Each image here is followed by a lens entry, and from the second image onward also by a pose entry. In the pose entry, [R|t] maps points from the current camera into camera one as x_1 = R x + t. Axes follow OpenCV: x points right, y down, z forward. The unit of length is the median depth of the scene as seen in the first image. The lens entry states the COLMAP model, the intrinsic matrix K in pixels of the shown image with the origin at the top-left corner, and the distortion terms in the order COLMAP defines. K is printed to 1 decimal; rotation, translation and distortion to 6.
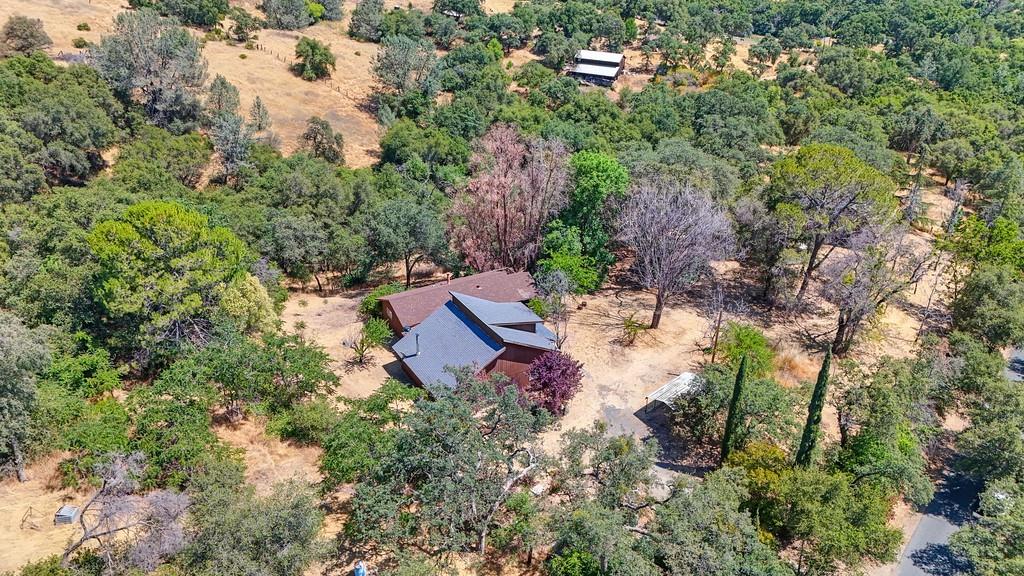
lens RADIAL K [[760.2, 0, 512.0], [0, 760.2, 288.0], [0, 0, 1]] dist [0.067968, -0.068834]
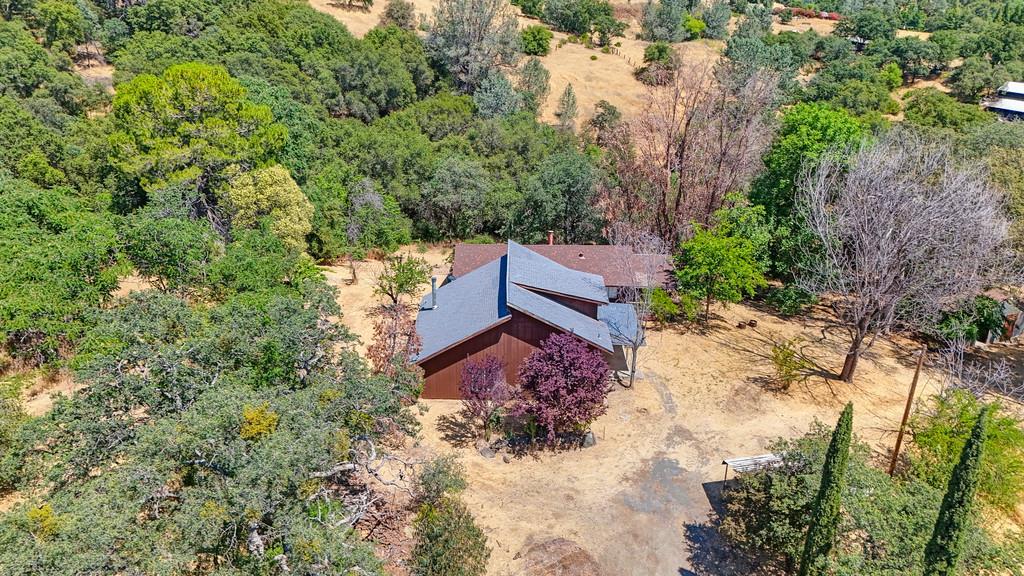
lens RADIAL K [[760.2, 0, 512.0], [0, 760.2, 288.0], [0, 0, 1]] dist [0.067968, -0.068834]
pose [[0.854567, 0.200764, -0.478967, 0.083440], [-0.232731, 0.972511, -0.007598, 0.016353], [0.464276, 0.117963, 0.877800, 0.115336]]
